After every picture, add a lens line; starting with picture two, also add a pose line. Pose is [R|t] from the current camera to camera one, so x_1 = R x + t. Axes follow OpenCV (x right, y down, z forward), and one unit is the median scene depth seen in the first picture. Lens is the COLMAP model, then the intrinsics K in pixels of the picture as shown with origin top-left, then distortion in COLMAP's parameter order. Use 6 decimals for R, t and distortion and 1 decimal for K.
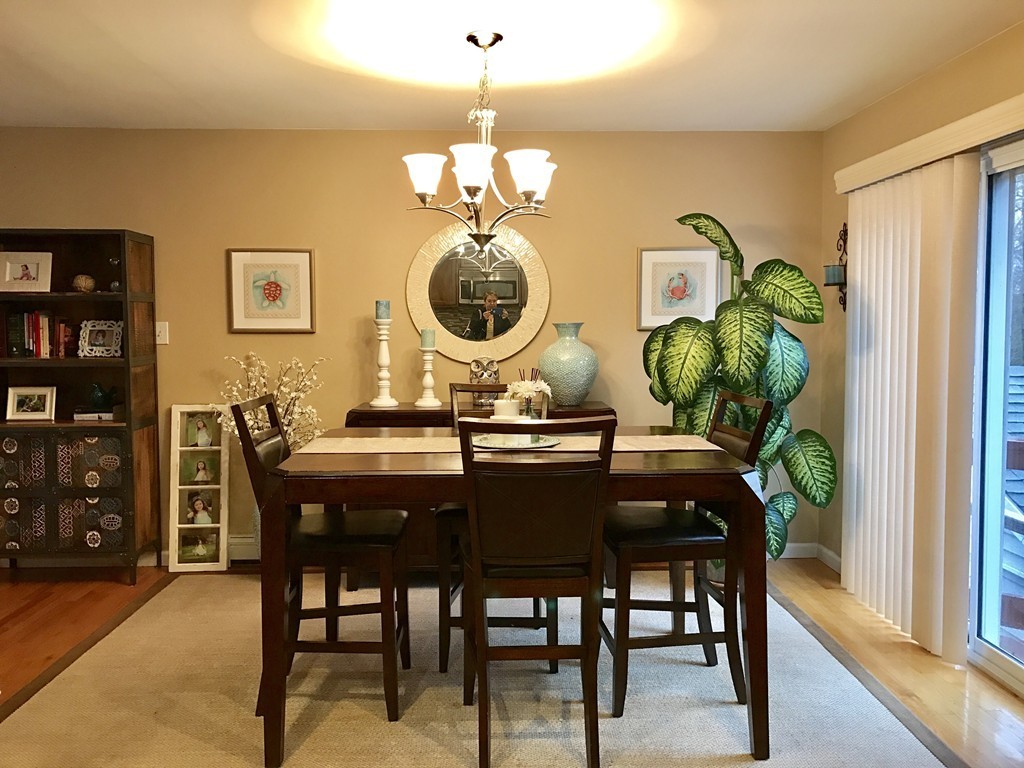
lens RADIAL K [[846.9, 0, 512.0], [0, 846.9, 384.0], [0, 0, 1]] dist [0.029513, -0.000278]
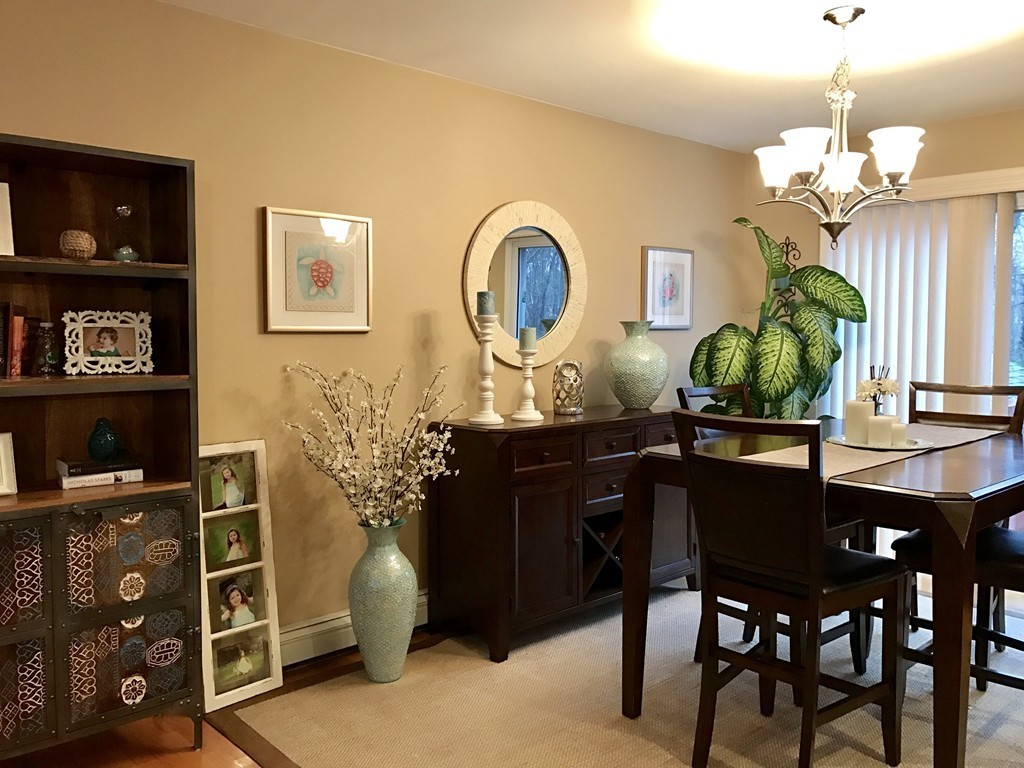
lens RADIAL K [[846.9, 0, 512.0], [0, 846.9, 384.0], [0, 0, 1]] dist [0.029513, -0.000278]
pose [[0.744371, -0.042049, 0.666441, -0.666062], [0.045177, 0.998900, 0.012566, -0.020187], [-0.666237, 0.020755, 0.745451, 0.388196]]
